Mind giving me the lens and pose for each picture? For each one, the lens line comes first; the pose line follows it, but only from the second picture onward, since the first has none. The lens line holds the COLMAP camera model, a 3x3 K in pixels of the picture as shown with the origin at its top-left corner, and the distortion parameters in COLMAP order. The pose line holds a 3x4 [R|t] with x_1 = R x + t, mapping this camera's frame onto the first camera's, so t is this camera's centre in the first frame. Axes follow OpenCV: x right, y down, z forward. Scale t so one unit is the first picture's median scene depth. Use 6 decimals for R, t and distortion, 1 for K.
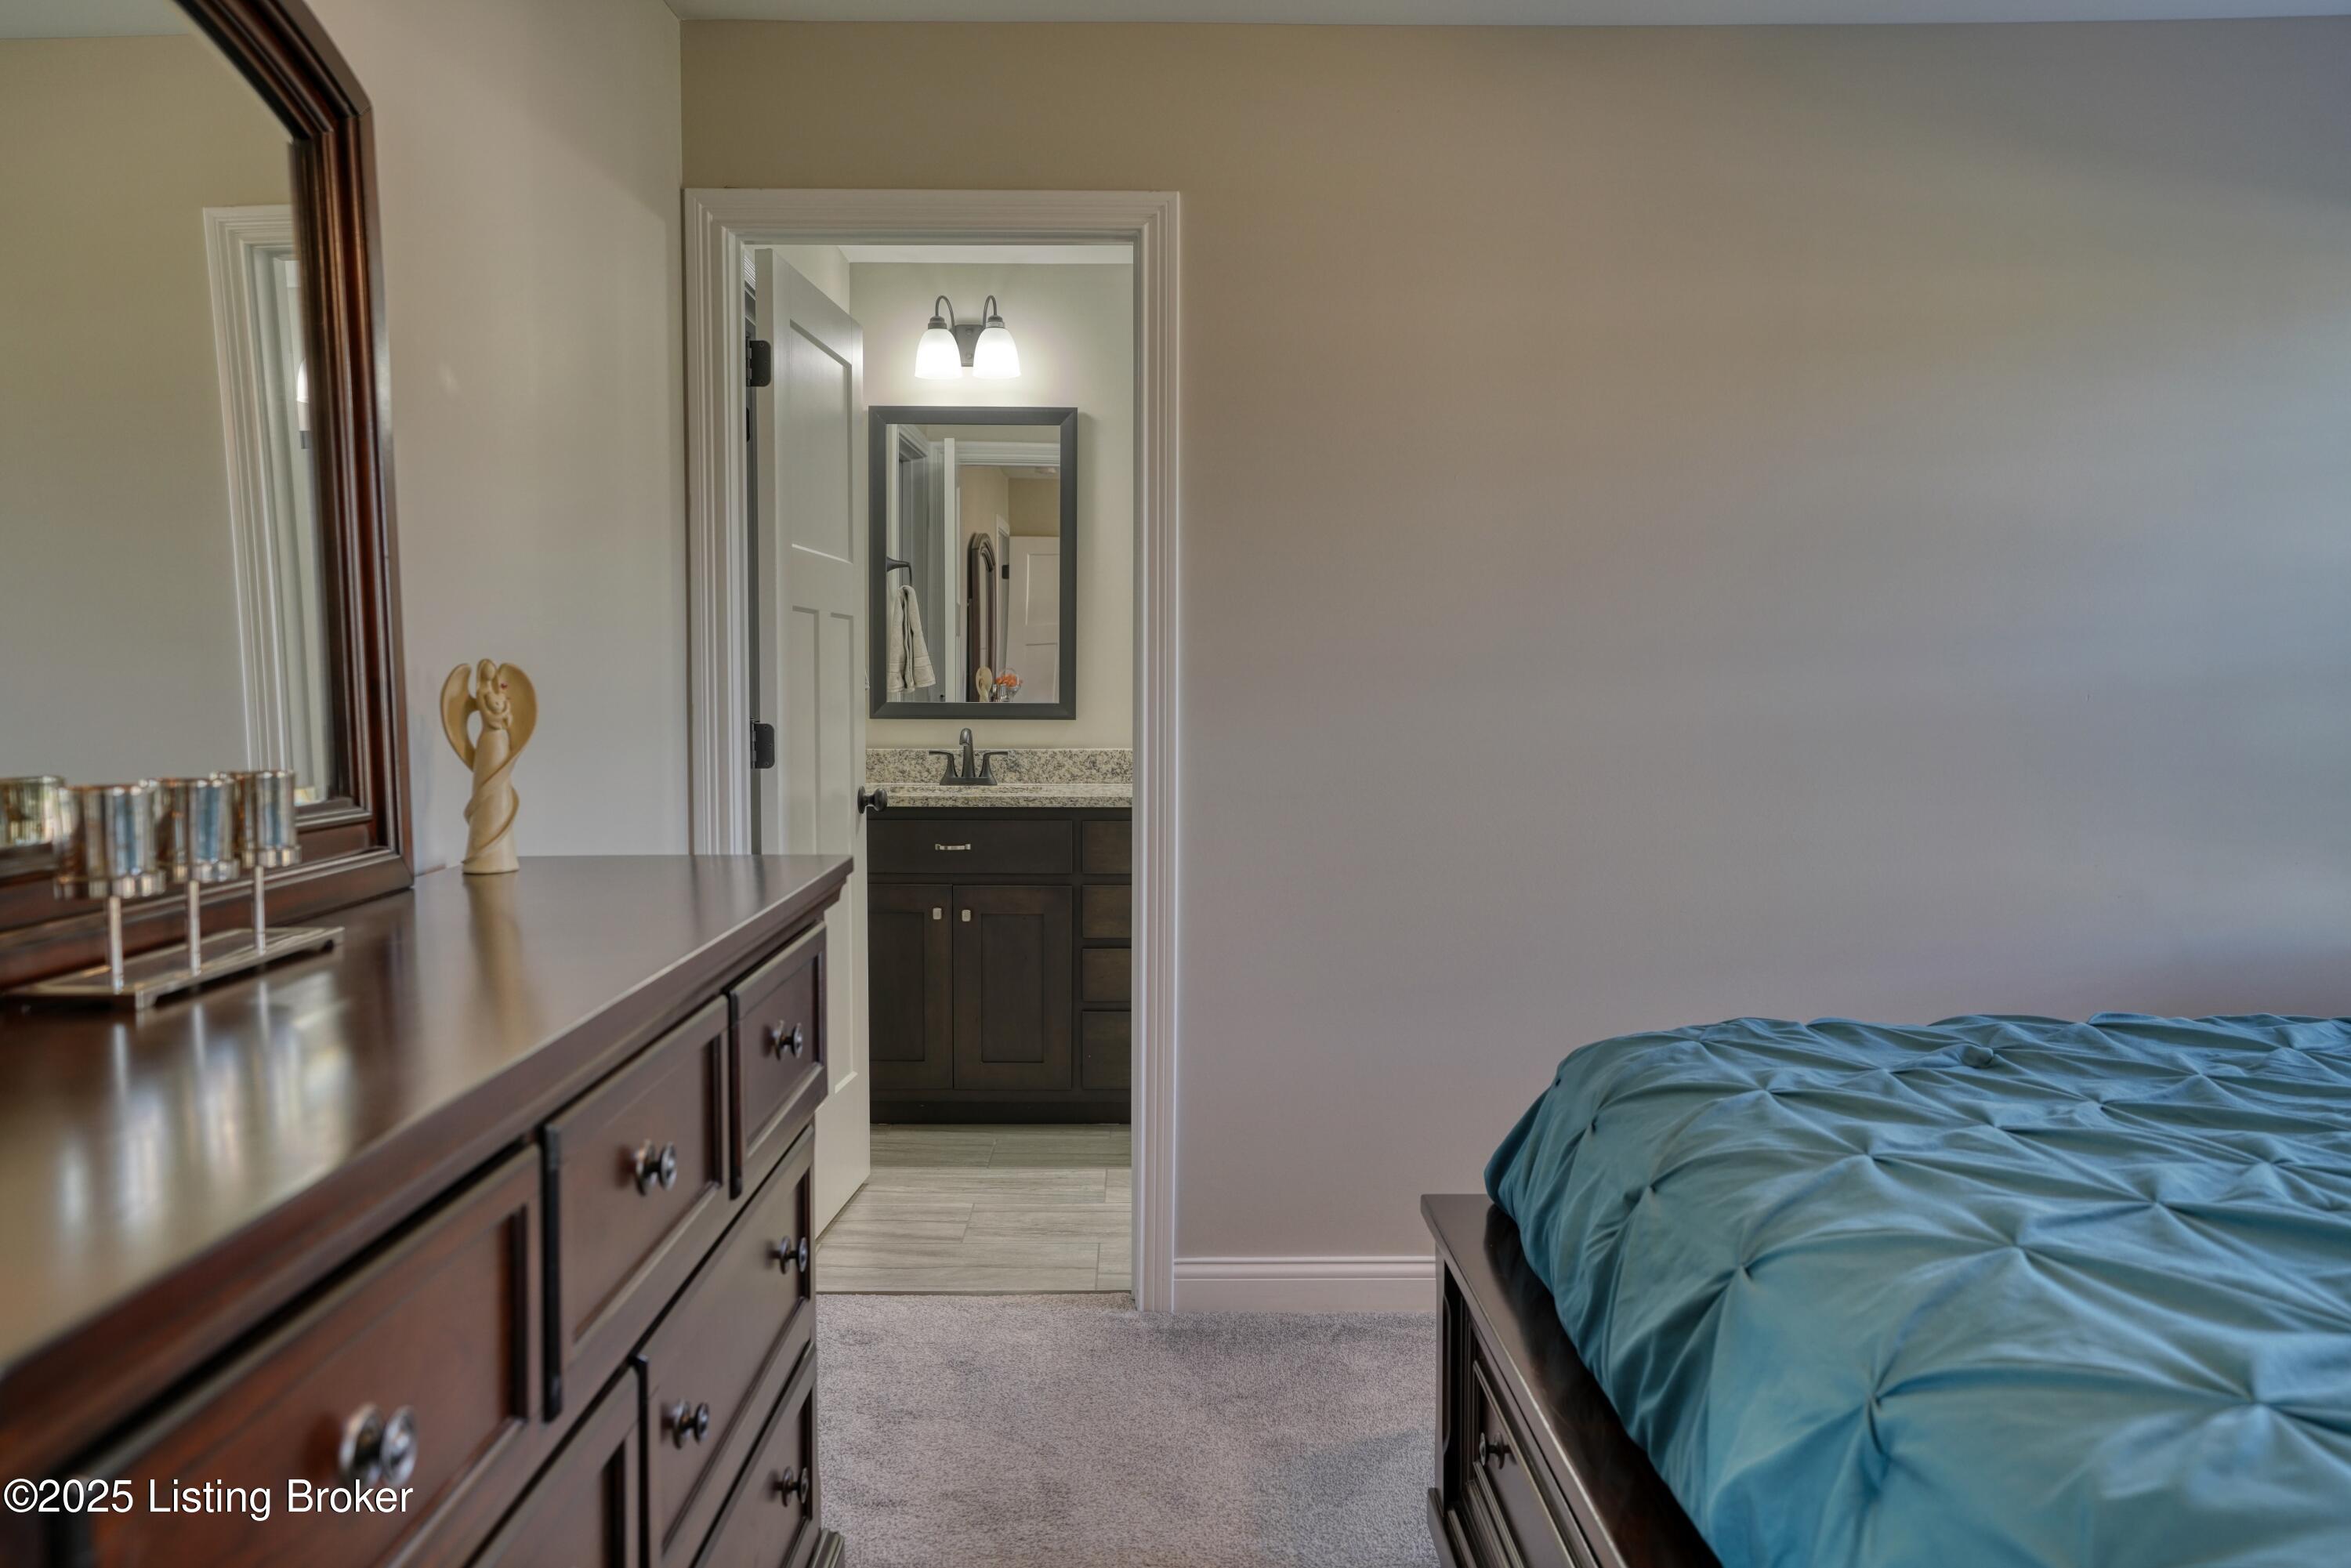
lens RADIAL K [[1788.3, 0, 1166.8], [0, 1788.3, 794.3], [0, 0, 1]] dist [-0.008232, 0.072089]
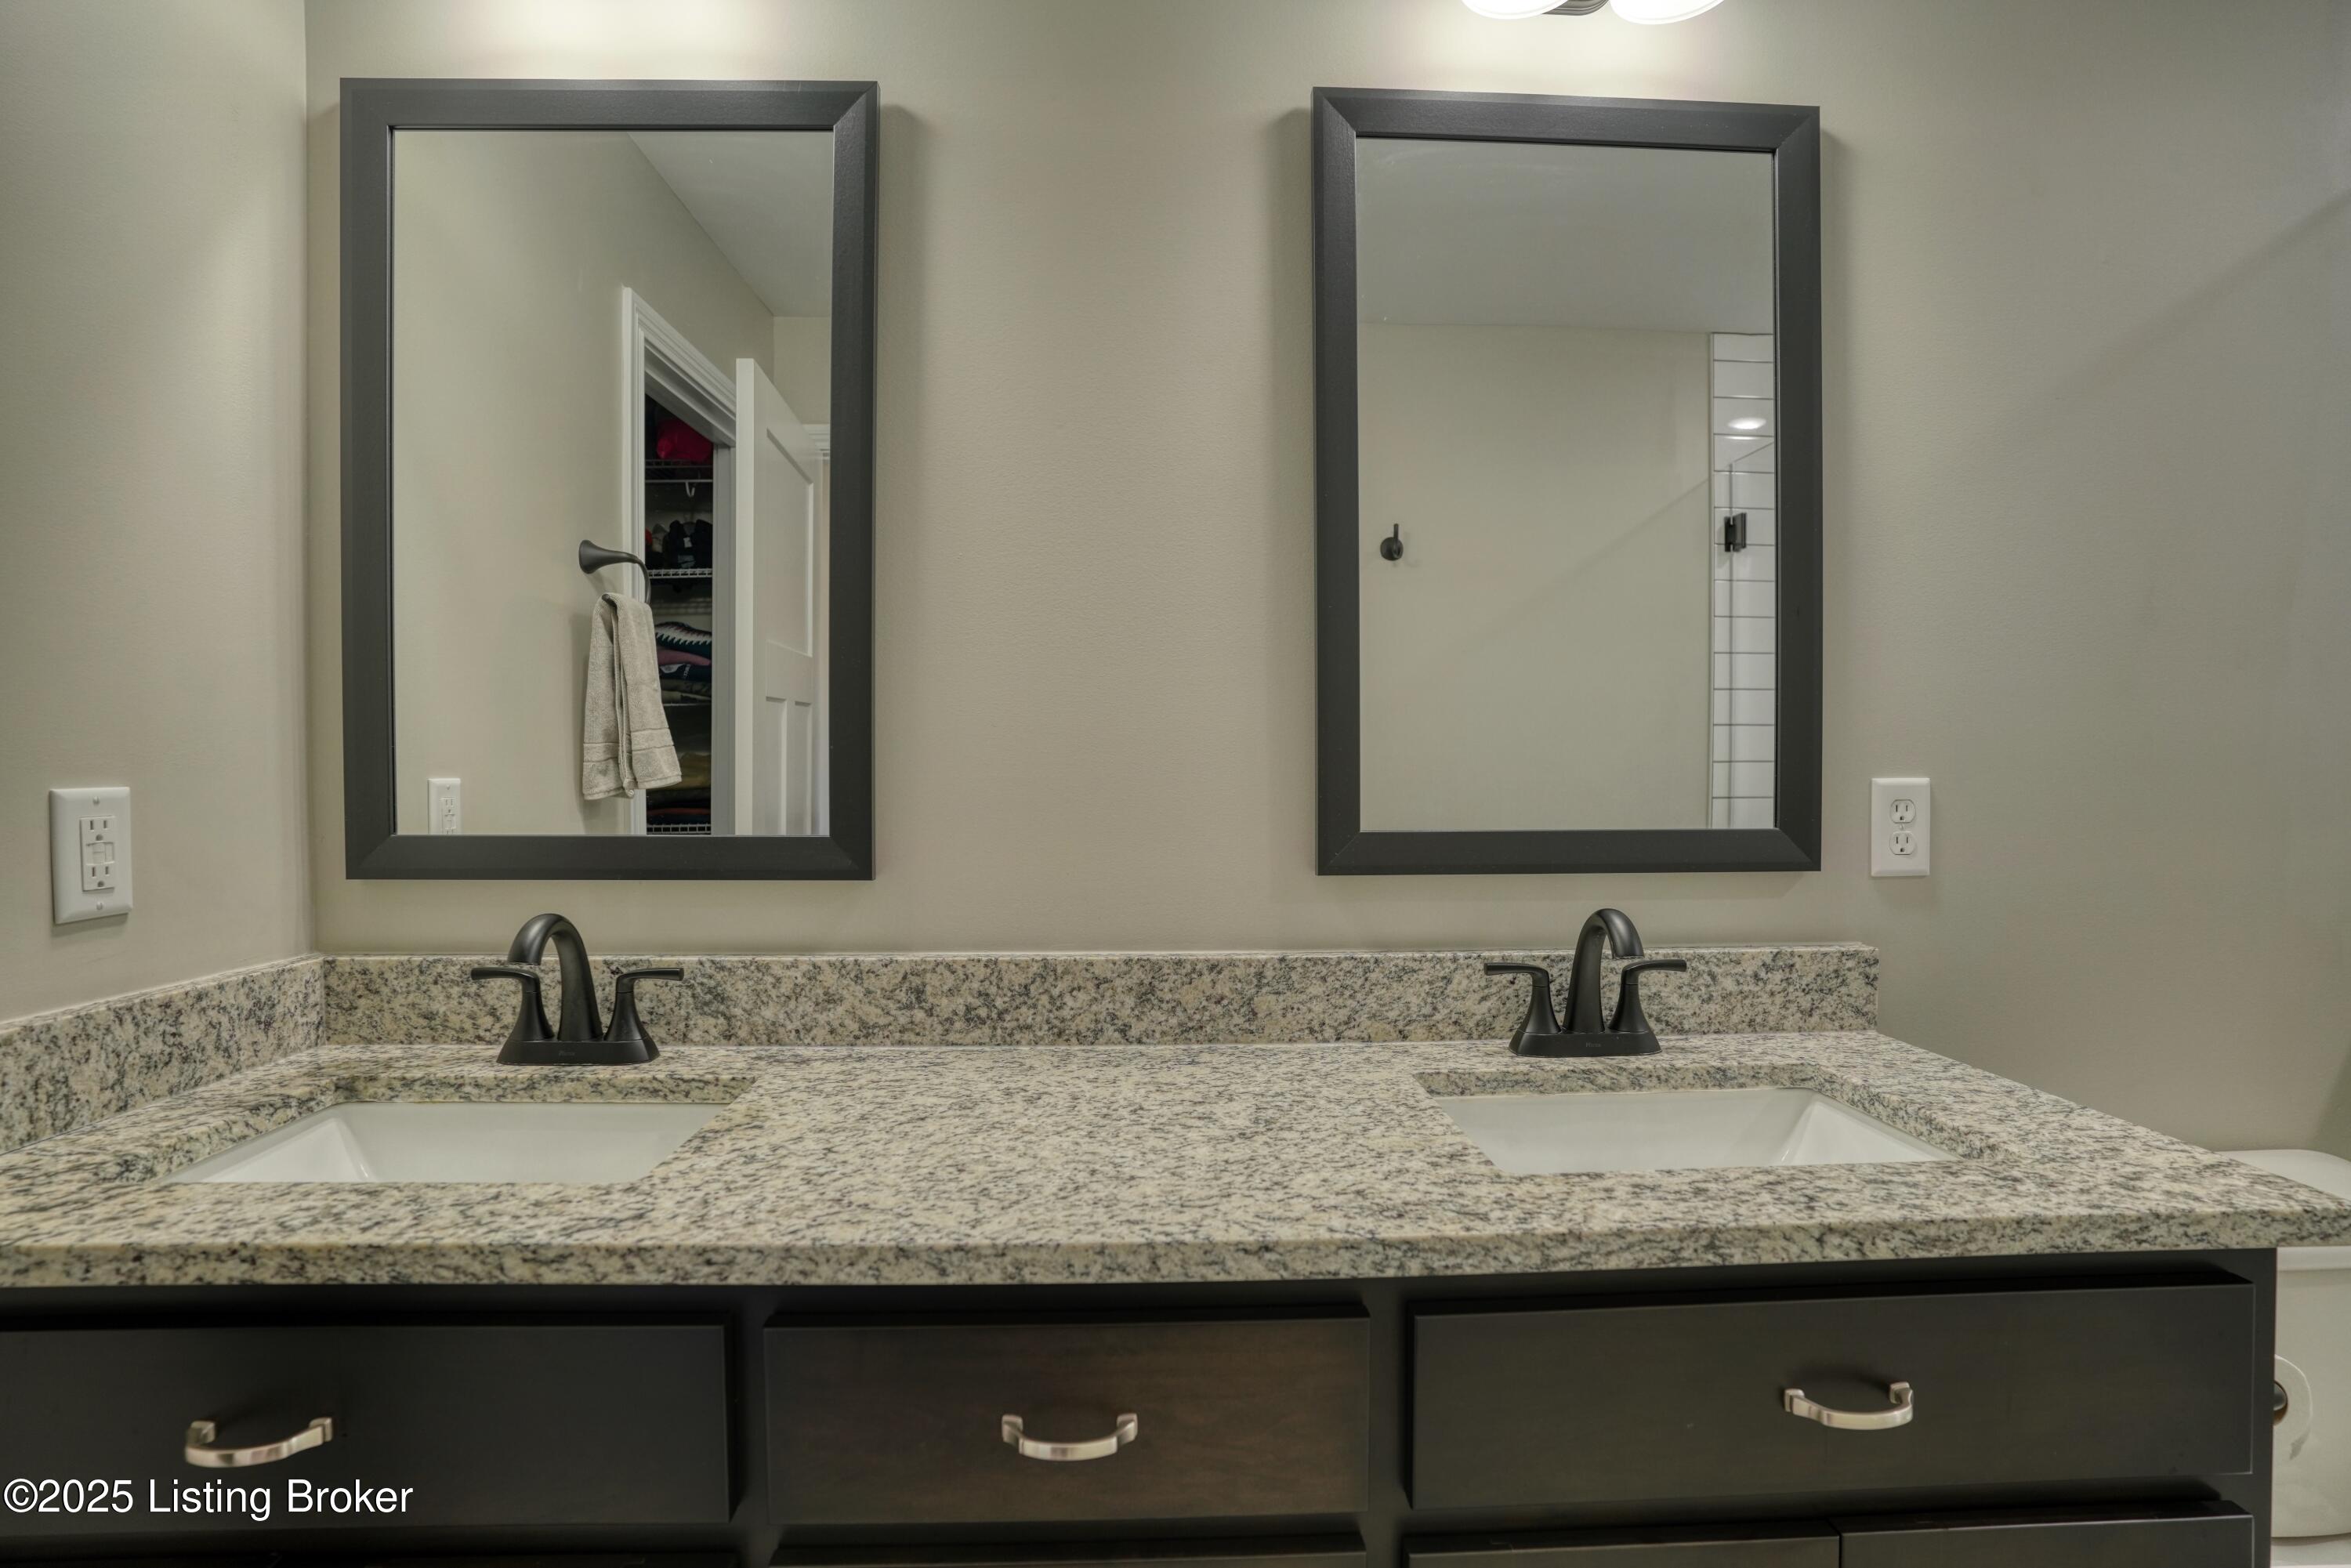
lens RADIAL K [[1146.1, 0, 1167.7], [0, 1146.1, 794.6], [0, 0, 1]] dist [-0.079242, 0.036264]
pose [[0.999738, -0.006062, 0.022072, 0.007430], [0.006960, 0.999142, -0.040815, -0.049781], [-0.021806, 0.040958, 0.998923, 0.757145]]
